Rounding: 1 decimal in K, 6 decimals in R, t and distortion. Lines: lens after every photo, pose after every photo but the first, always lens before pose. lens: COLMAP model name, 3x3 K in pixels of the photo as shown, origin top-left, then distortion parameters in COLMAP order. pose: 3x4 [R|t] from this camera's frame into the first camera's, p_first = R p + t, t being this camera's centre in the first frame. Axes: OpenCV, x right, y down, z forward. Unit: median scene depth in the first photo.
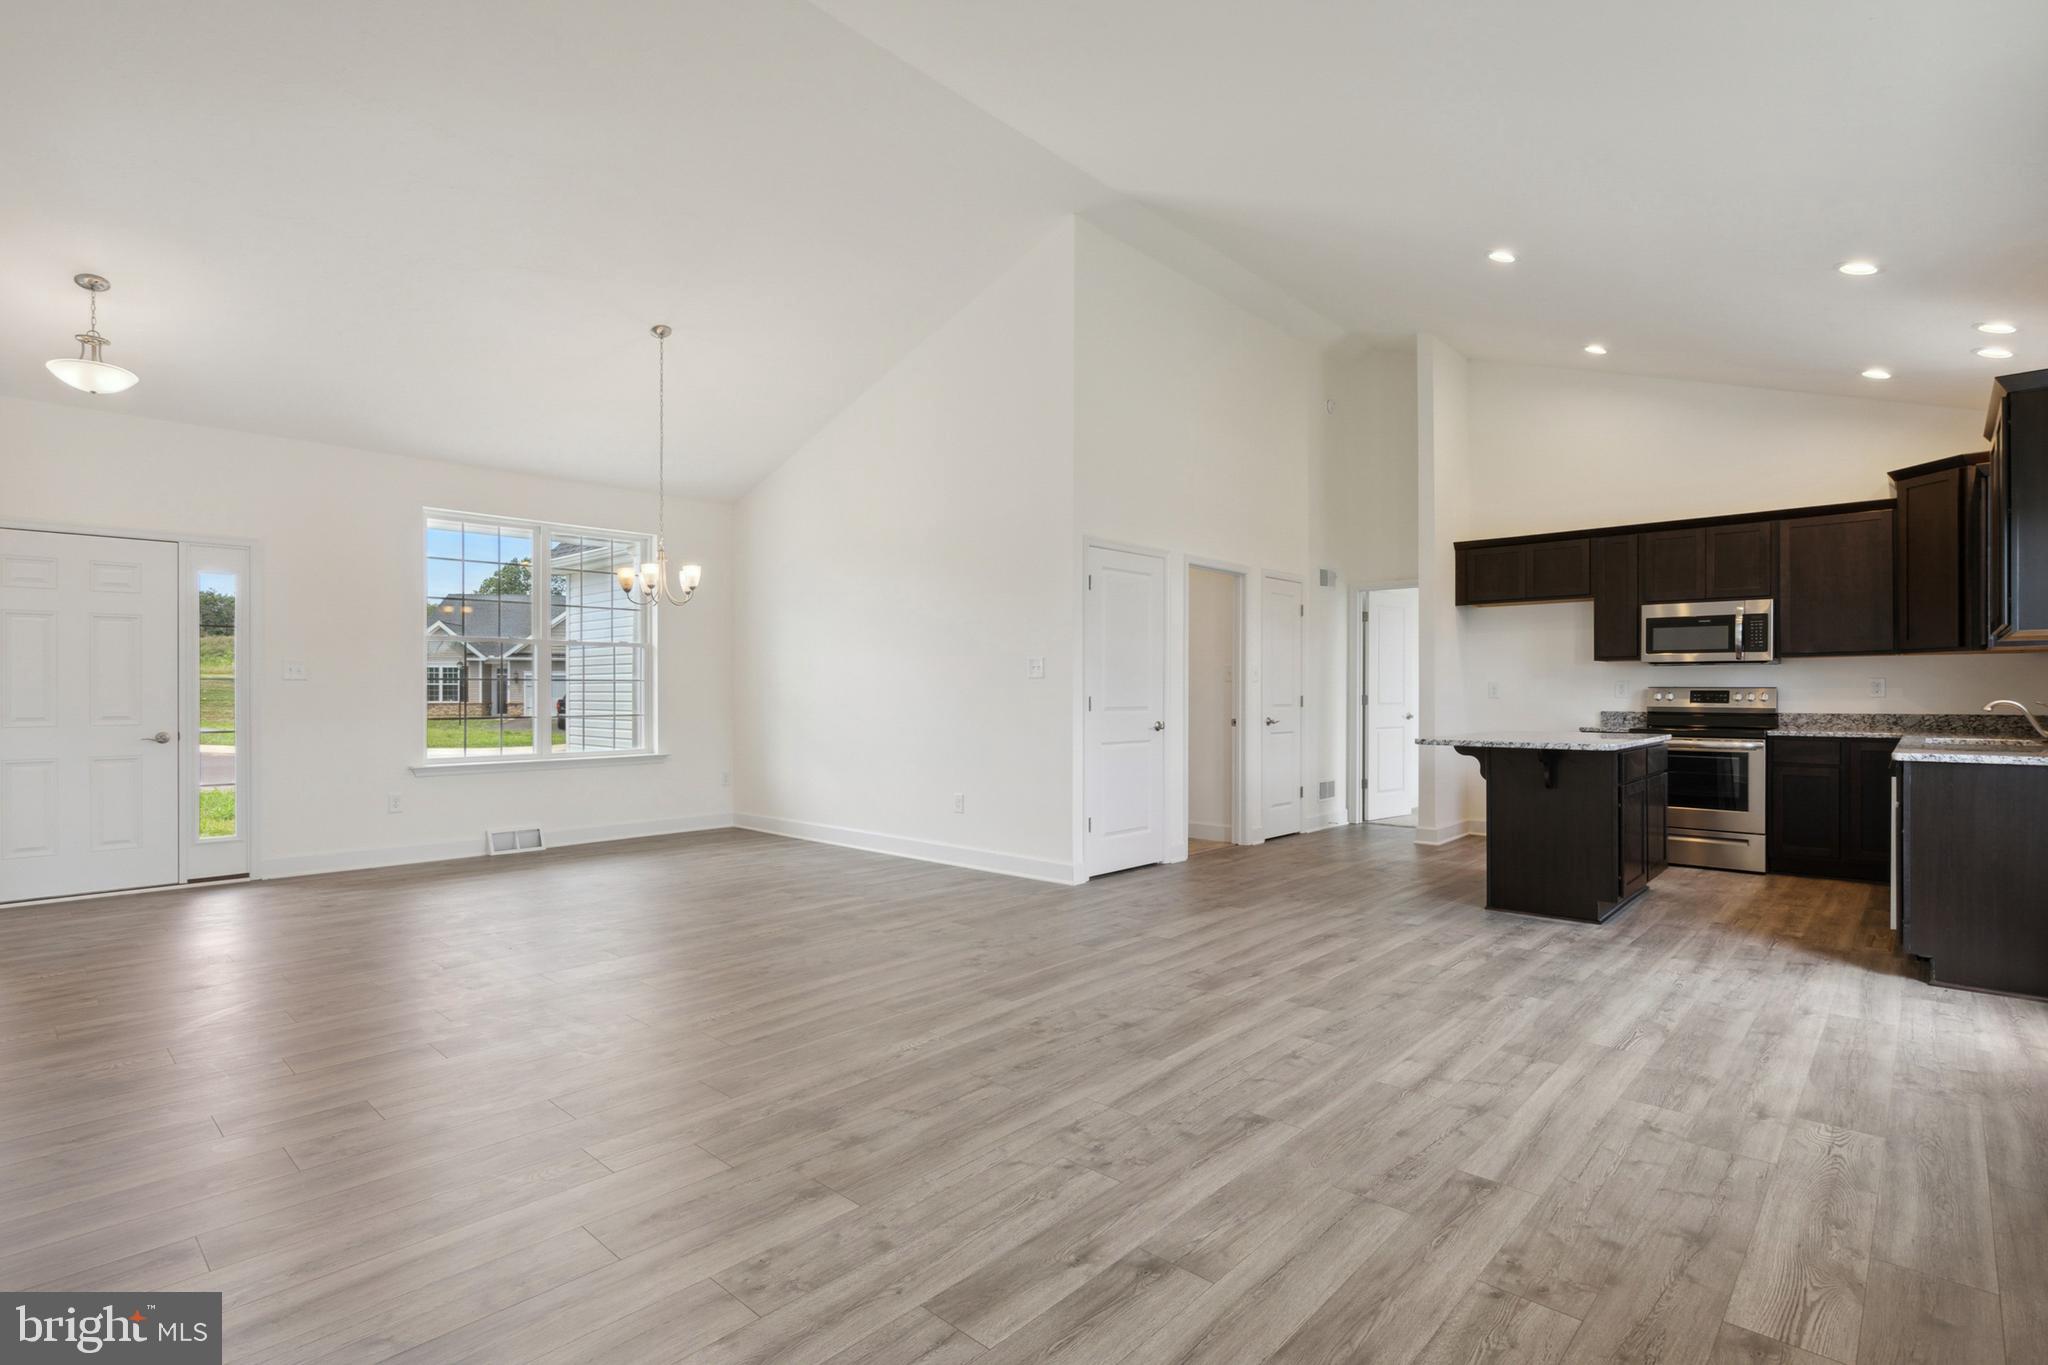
lens RADIAL K [[997.3, 0, 1008.4], [0, 997.3, 692.7], [0, 0, 1]] dist [-0.000634, -0.000534]
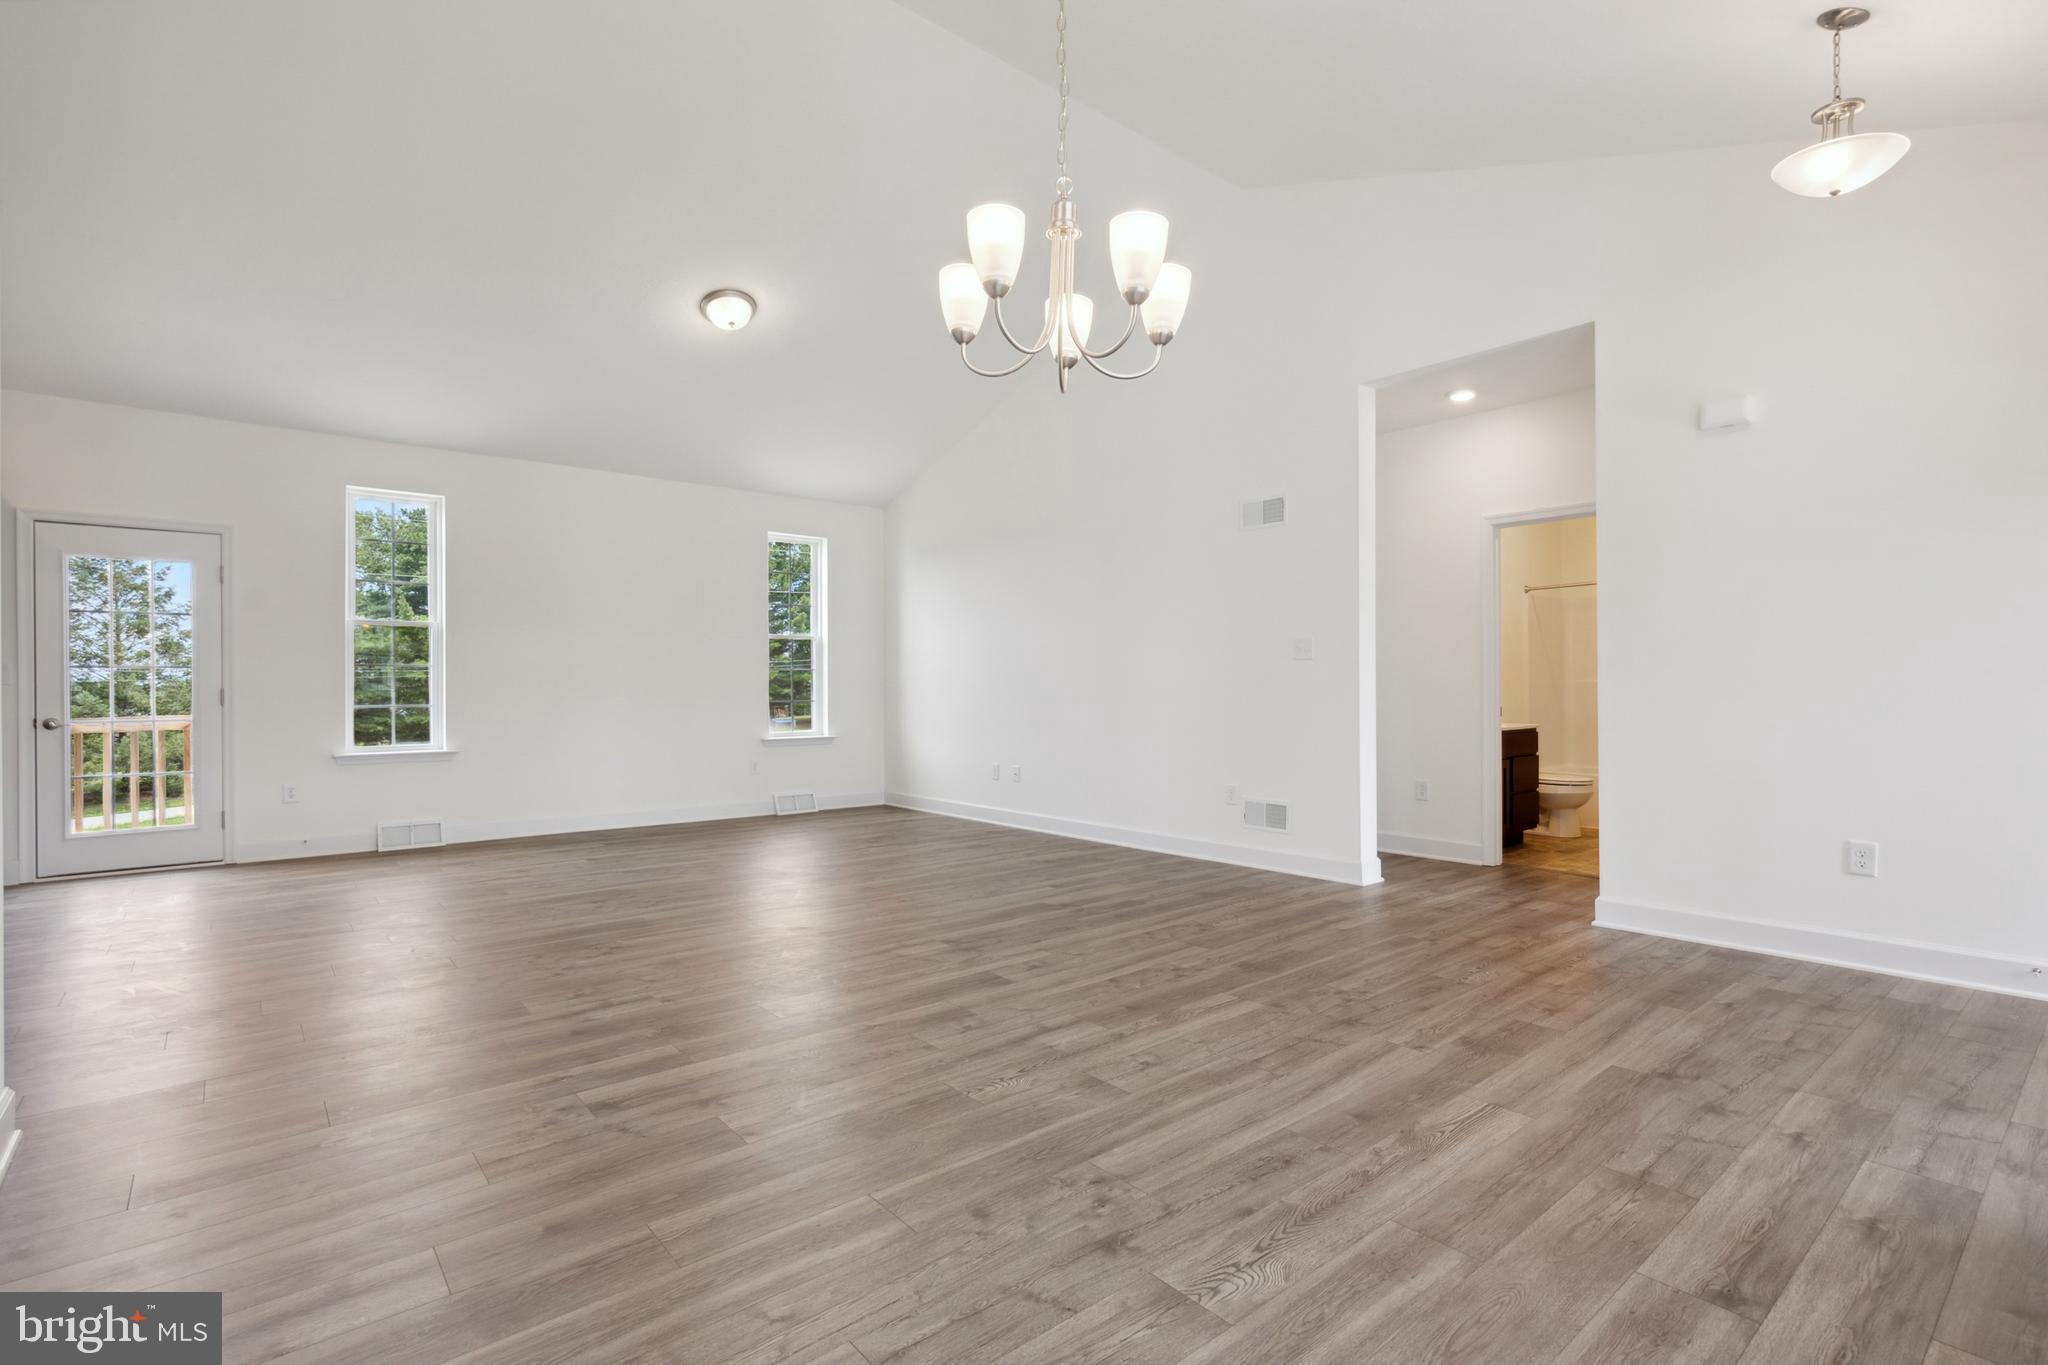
lens RADIAL K [[972.5, 0, 1017.7], [0, 972.5, 680.1], [0, 0, 1]] dist [-0.002568, 0.000663]
pose [[-0.992135, 0.006622, 0.125000, -0.385162], [0.005726, 0.999955, -0.007527, 0.014018], [-0.125044, -0.006752, -0.992128, 1.343189]]
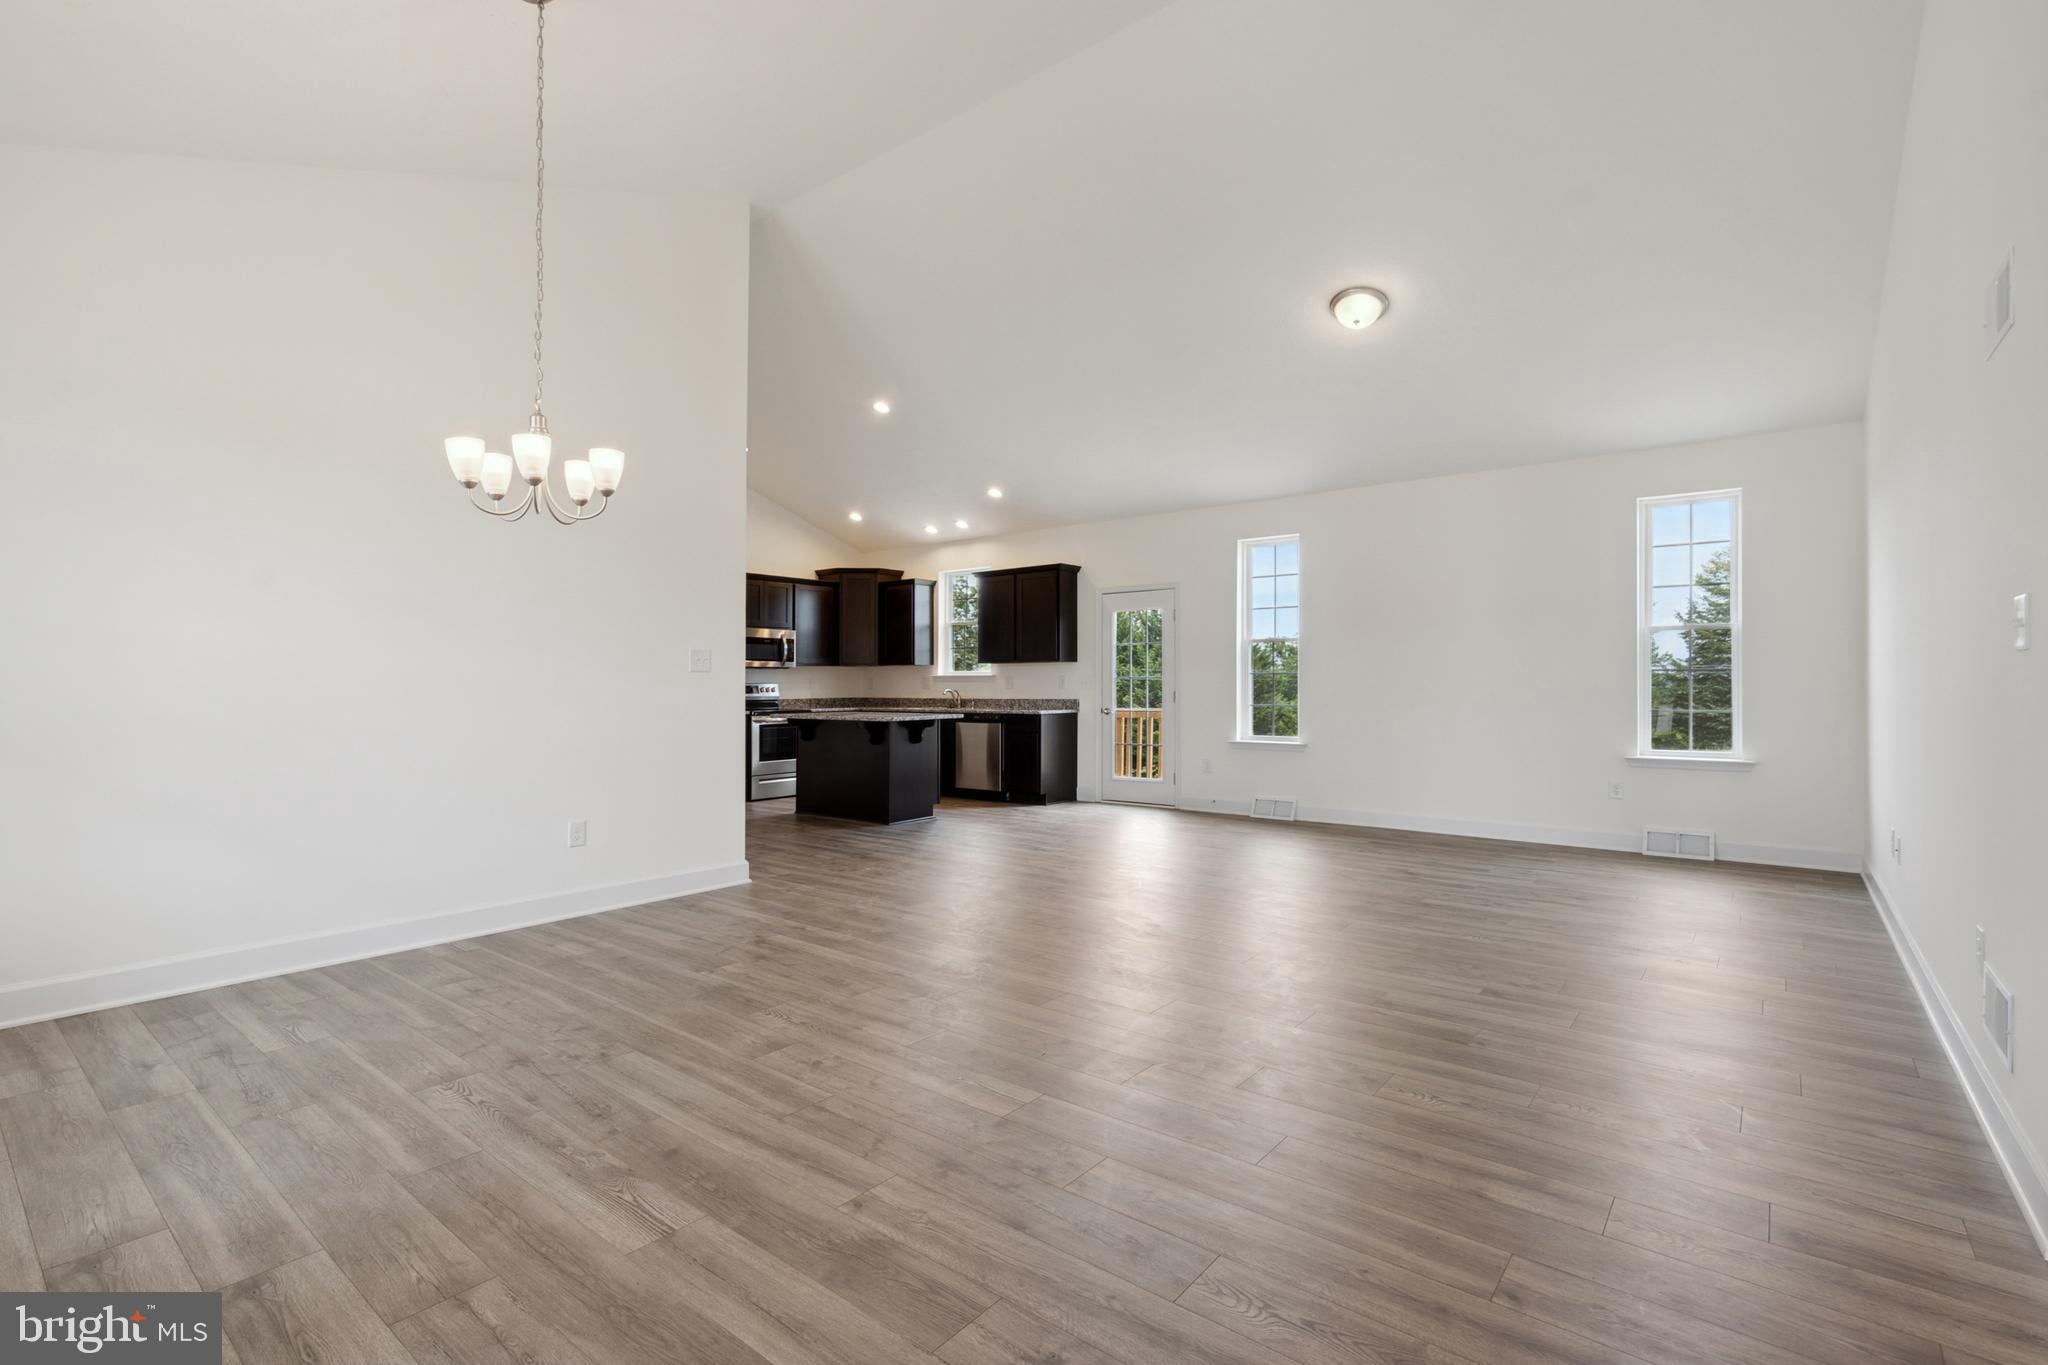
lens RADIAL K [[931.3, 0, 1009.3], [0, 931.3, 686.0], [0, 0, 1]] dist [0.000402, -0.000090]
pose [[-0.059558, -0.000511, 0.998225, -0.874736], [0.004978, 0.999987, 0.000809, -0.000810], [-0.998212, 0.005017, -0.059555, 0.800441]]
